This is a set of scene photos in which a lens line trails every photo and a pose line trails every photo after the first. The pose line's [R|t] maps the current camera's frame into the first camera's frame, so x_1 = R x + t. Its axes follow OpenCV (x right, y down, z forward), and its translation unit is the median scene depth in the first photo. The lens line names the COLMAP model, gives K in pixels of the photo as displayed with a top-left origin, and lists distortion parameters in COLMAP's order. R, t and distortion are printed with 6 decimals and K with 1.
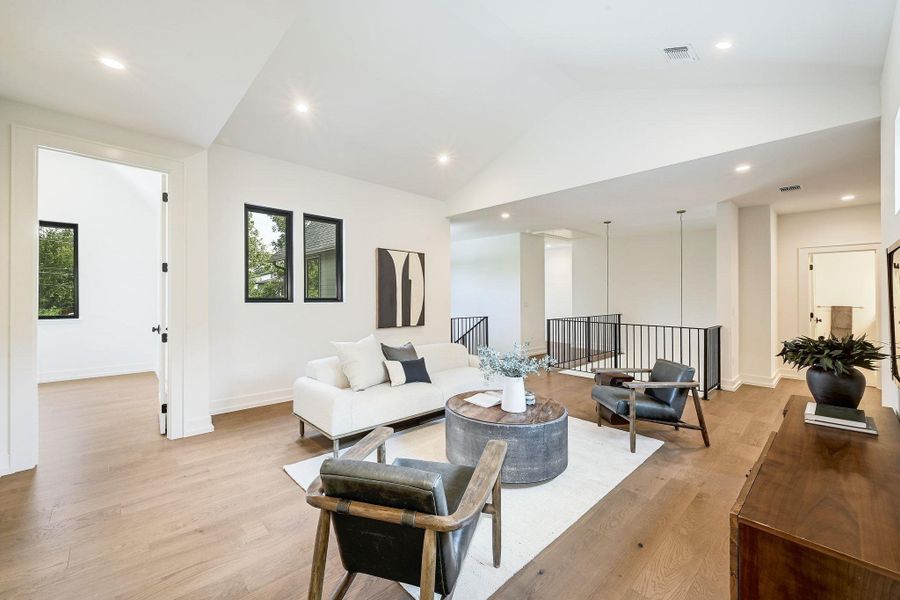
lens RADIAL K [[360.3, 0, 456.2], [0, 360.3, 299.9], [0, 0, 1]] dist [-0.000155, 0.000545]
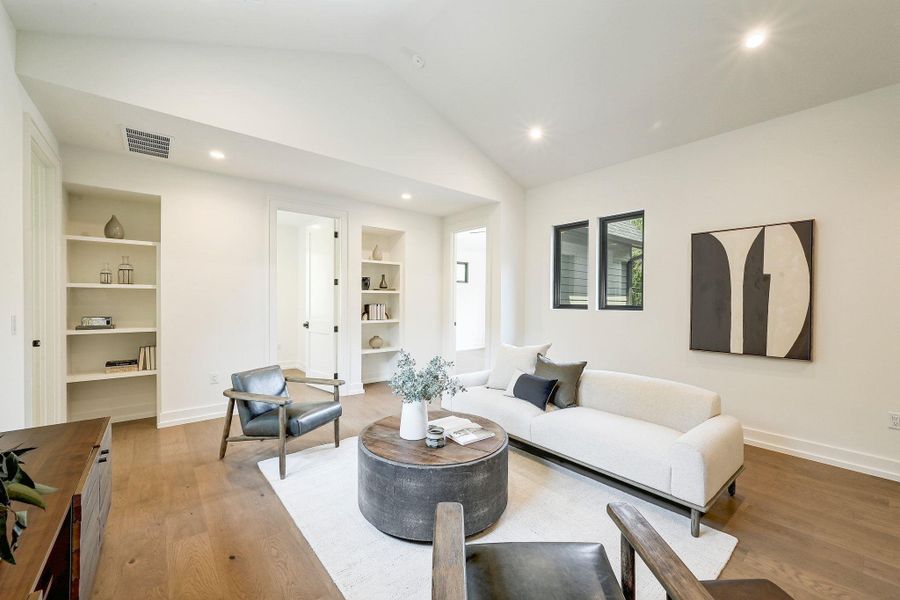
lens RADIAL K [[360.3, 0, 456.3], [0, 360.3, 298.5], [0, 0, 1]] dist [-0.000155, 0.000545]
pose [[-0.055183, -0.007202, -0.998450, 0.503858], [-0.012814, 0.999897, -0.006504, -0.007843], [0.998394, 0.012436, -0.055270, 0.570218]]
